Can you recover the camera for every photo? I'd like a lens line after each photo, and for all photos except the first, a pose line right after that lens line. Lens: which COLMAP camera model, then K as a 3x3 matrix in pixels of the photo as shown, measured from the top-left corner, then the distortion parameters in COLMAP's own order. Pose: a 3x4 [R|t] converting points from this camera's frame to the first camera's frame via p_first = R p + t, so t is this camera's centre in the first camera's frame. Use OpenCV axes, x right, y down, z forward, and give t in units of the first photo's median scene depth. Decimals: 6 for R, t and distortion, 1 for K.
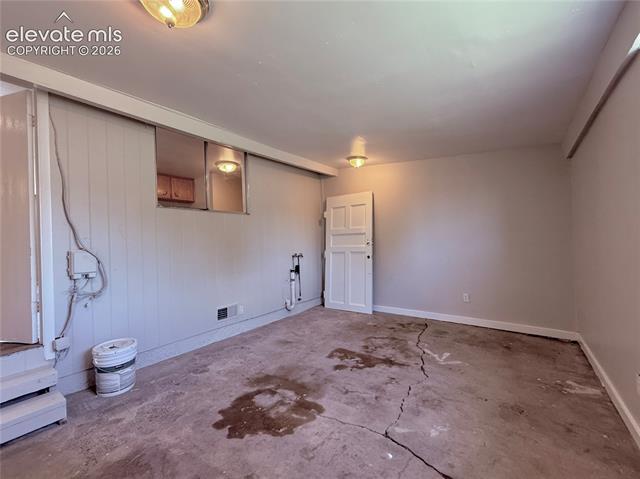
lens RADIAL K [[266.4, 0, 324.5], [0, 266.4, 237.7], [0, 0, 1]] dist [0.000224, 0.000072]
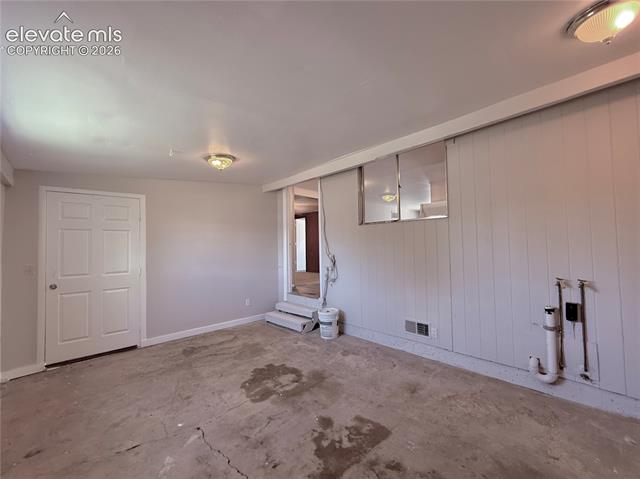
lens RADIAL K [[269.7, 0, 320.0], [0, 269.7, 239.5], [0, 0, 1]] dist [0.000217, 0.000033]
pose [[-0.192990, 0.005661, -0.981184, 0.745122], [0.038934, 0.999240, -0.001893, -0.047262], [0.980428, -0.038567, -0.193064, 1.027580]]
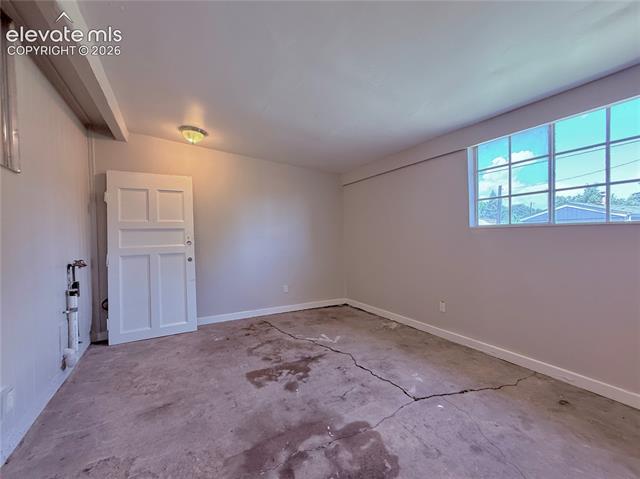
lens RADIAL K [[267.2, 0, 312.6], [0, 267.2, 240.8], [0, 0, 1]] dist [0.000034, -0.000043]
pose [[0.454111, 0.005571, 0.890928, -0.586902], [-0.005354, 0.999979, -0.003524, 0.027542], [-0.890929, -0.003169, 0.454131, 0.497499]]
